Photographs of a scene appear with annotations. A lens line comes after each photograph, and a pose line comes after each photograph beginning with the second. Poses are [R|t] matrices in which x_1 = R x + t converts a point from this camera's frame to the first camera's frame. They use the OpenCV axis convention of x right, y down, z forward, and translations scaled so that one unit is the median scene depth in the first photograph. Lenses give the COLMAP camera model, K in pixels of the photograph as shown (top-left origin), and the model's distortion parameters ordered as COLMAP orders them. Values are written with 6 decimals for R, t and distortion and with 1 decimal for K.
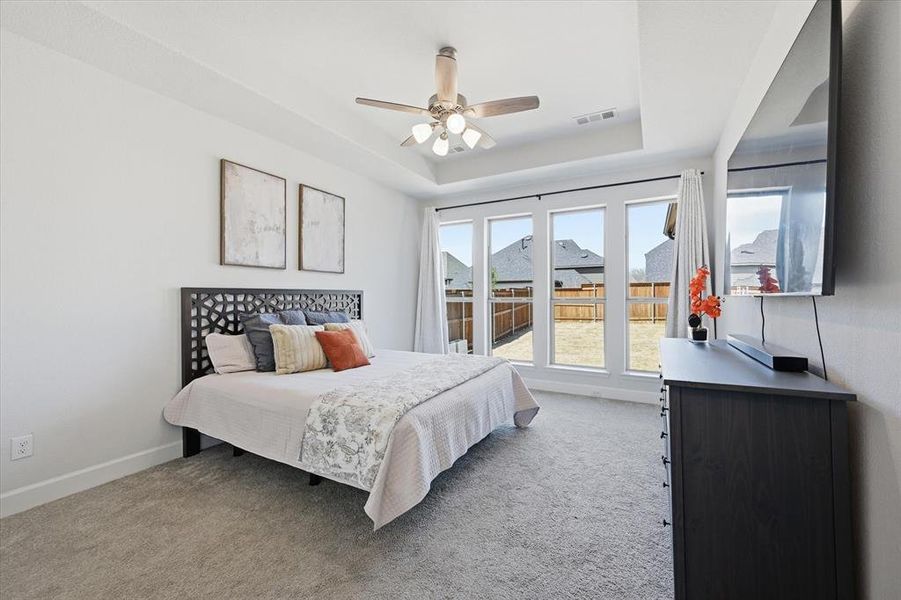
lens RADIAL K [[357.4, 0, 450.5], [0, 357.4, 300.0], [0, 0, 1]] dist [0.000949, 0.000087]
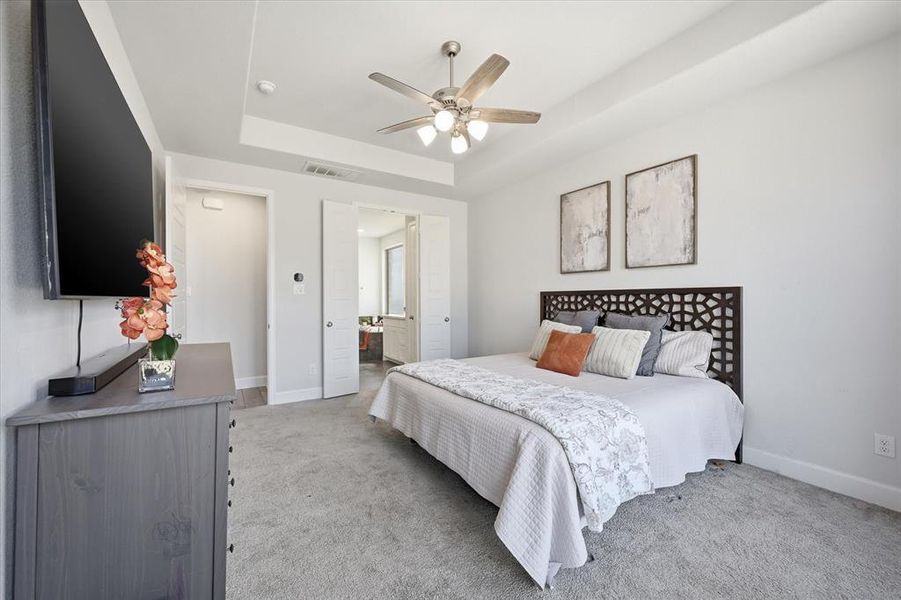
lens RADIAL K [[357.4, 0, 450.5], [0, 357.4, 300.0], [0, 0, 1]] dist [0.000949, 0.000087]
pose [[-0.440518, 0.009117, -0.897697, 0.653282], [0.000397, 0.999950, 0.009961, -0.012139], [0.897743, 0.004032, -0.440500, 1.061422]]
